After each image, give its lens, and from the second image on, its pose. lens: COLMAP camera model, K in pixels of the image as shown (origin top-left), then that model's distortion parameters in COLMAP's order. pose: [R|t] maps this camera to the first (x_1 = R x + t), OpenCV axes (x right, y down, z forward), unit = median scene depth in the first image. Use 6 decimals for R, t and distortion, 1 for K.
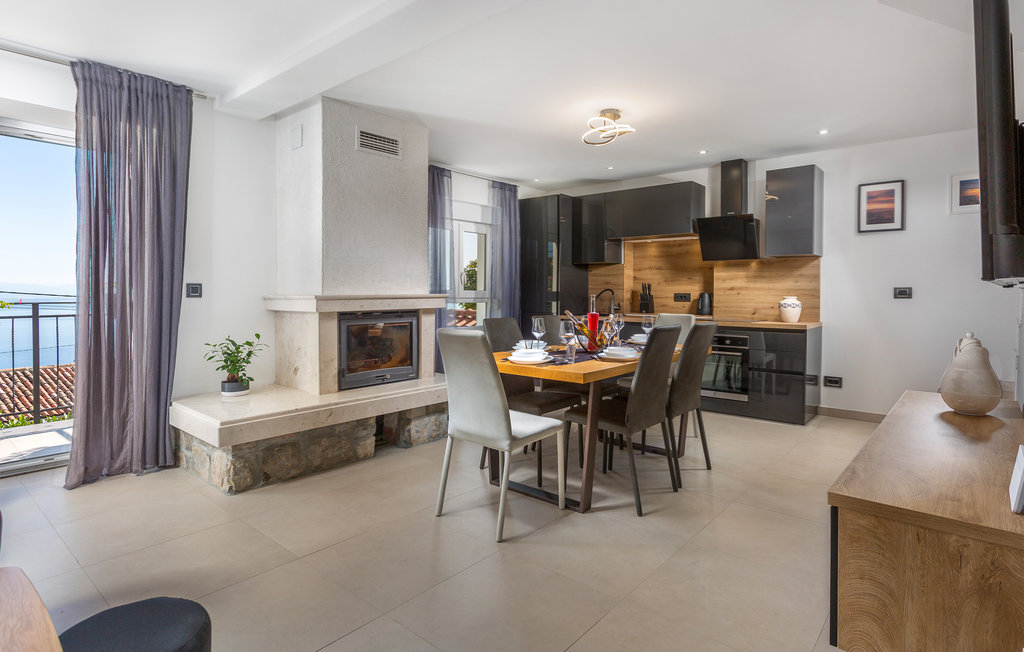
lens RADIAL K [[534.1, 0, 512.6], [0, 534.1, 296.6], [0, 0, 1]] dist [-0.001902, 0.000207]
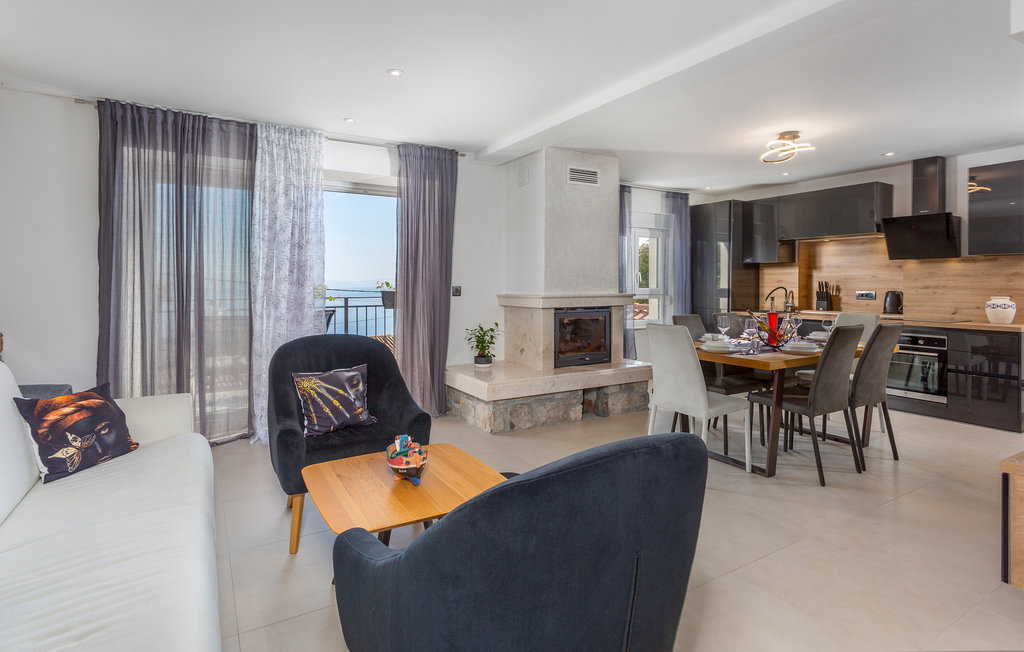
lens RADIAL K [[514.2, 0, 486.3], [0, 514.2, 282.4], [0, 0, 1]] dist [0.004122, 0.000840]
pose [[0.946001, -0.000665, -0.324162, -0.070270], [-0.002712, 0.999947, -0.009965, -0.019237], [0.324151, 0.010305, 0.945949, -0.236851]]
